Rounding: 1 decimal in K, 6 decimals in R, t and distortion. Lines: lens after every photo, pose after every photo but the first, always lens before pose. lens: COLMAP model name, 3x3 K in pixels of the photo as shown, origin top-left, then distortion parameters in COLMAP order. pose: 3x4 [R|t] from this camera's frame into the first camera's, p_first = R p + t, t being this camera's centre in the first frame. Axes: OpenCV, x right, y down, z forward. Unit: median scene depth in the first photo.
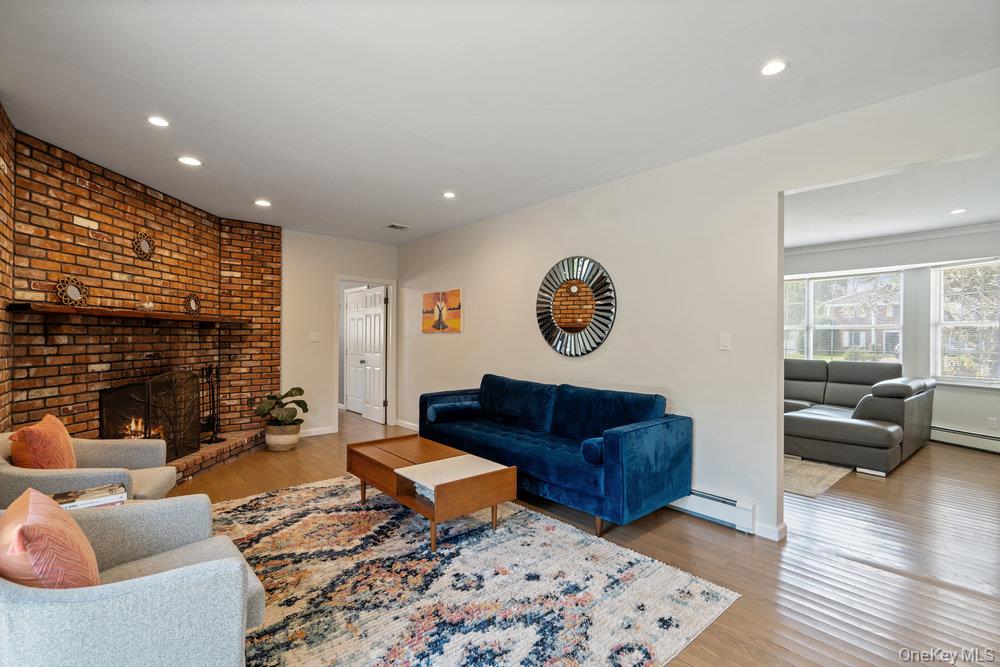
lens RADIAL K [[455.4, 0, 499.8], [0, 455.4, 335.4], [0, 0, 1]] dist [-0.003318, 0.001573]
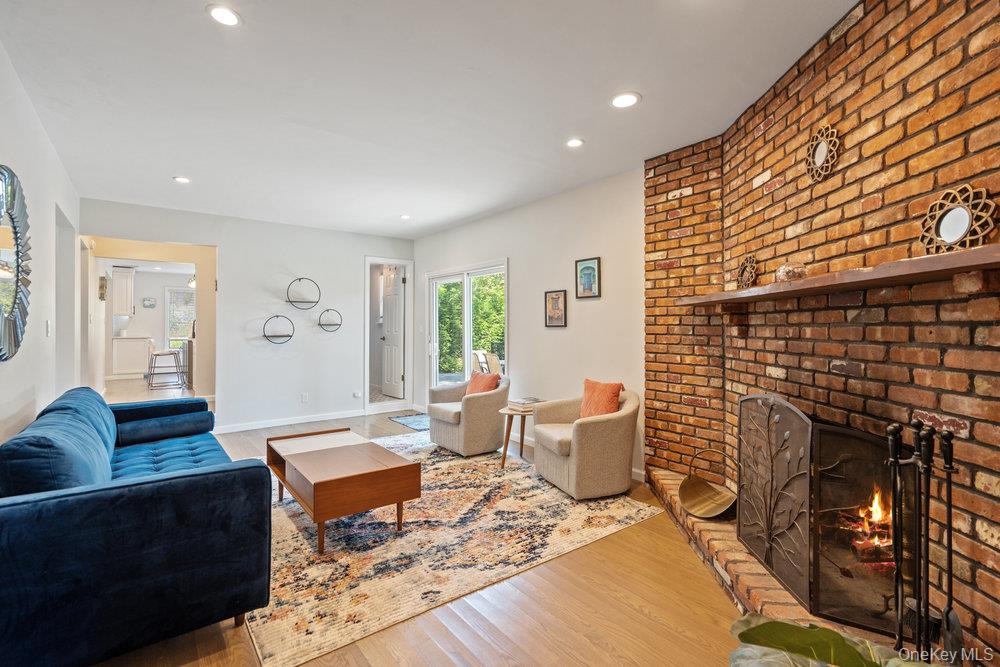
lens RADIAL K [[455.4, 0, 505.8], [0, 455.4, 328.5], [0, 0, 1]] dist [-0.003318, 0.001573]
pose [[-0.998981, -0.005702, 0.044772, -0.493203], [-0.005753, 0.999983, -0.001000, 0.006542], [-0.044766, -0.001257, -0.998997, 1.699988]]
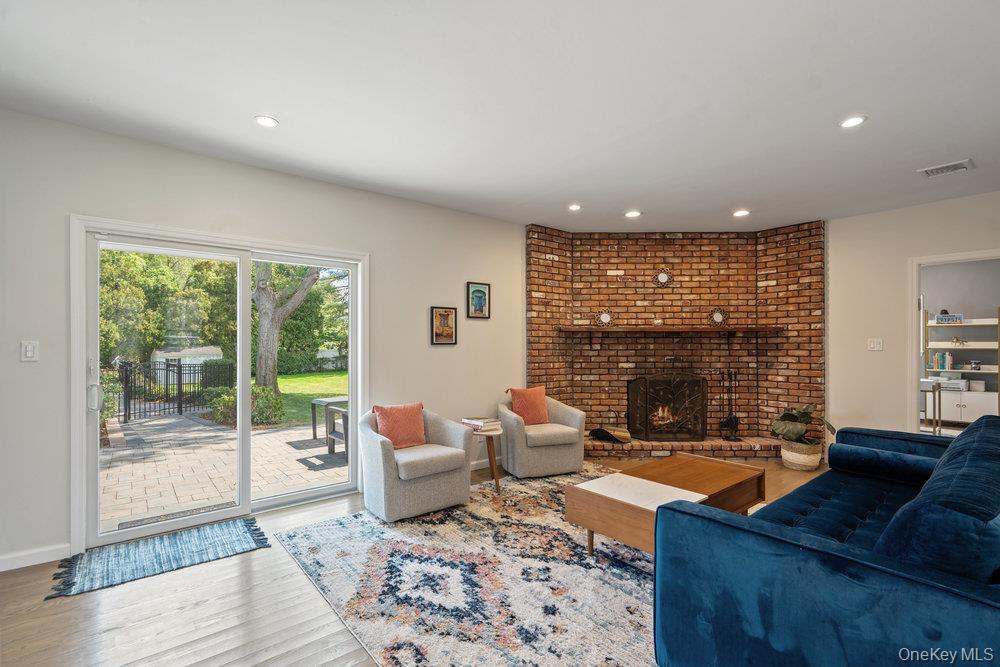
lens RADIAL K [[455.4, 0, 497.8], [0, 455.4, 343.8], [0, 0, 1]] dist [-0.003318, 0.001573]
pose [[-0.029858, -0.006584, -0.999532, 0.643319], [0.004595, 0.999967, -0.006724, 0.007227], [0.999544, -0.004793, -0.029827, 0.609716]]
